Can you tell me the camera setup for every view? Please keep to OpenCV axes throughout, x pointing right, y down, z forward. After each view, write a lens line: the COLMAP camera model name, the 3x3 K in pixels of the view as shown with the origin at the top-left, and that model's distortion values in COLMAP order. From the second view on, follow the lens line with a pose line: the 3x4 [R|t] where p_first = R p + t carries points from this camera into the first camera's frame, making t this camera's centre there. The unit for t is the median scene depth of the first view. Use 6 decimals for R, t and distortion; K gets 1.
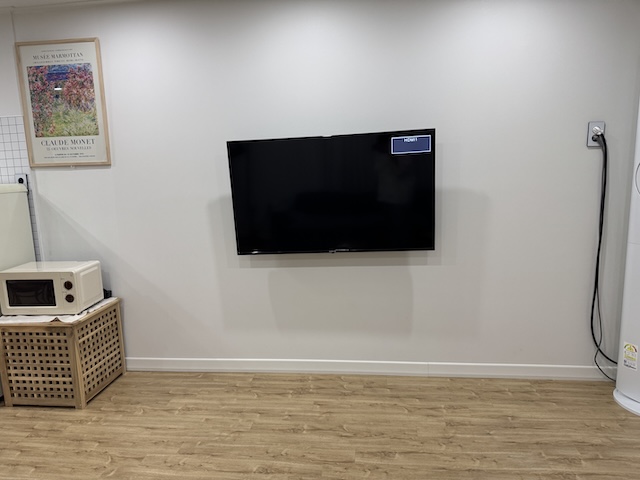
lens RADIAL K [[452.2, 0, 320.5], [0, 452.2, 240.7], [0, 0, 1]] dist [0.001716, -0.000249]
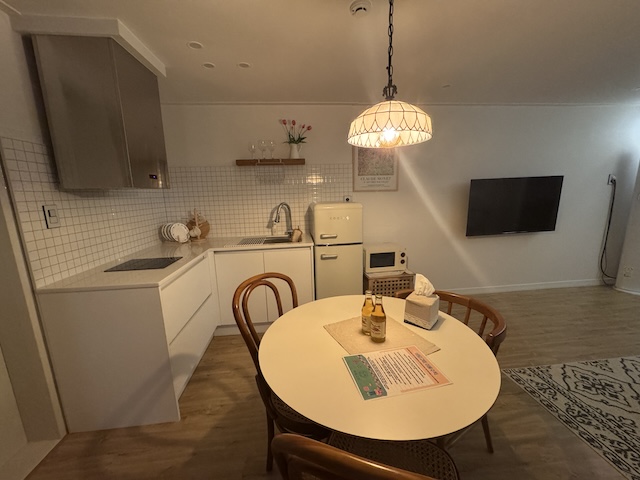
lens RADIAL K [[255.0, 0, 320.6], [0, 255.0, 240.3], [0, 0, 1]] dist [-0.000456, 0.000011]
pose [[0.974483, -0.035099, 0.221701, -1.118477], [0.031100, 0.999285, 0.021505, 0.004340], [-0.222298, -0.014061, 0.974877, 0.038107]]
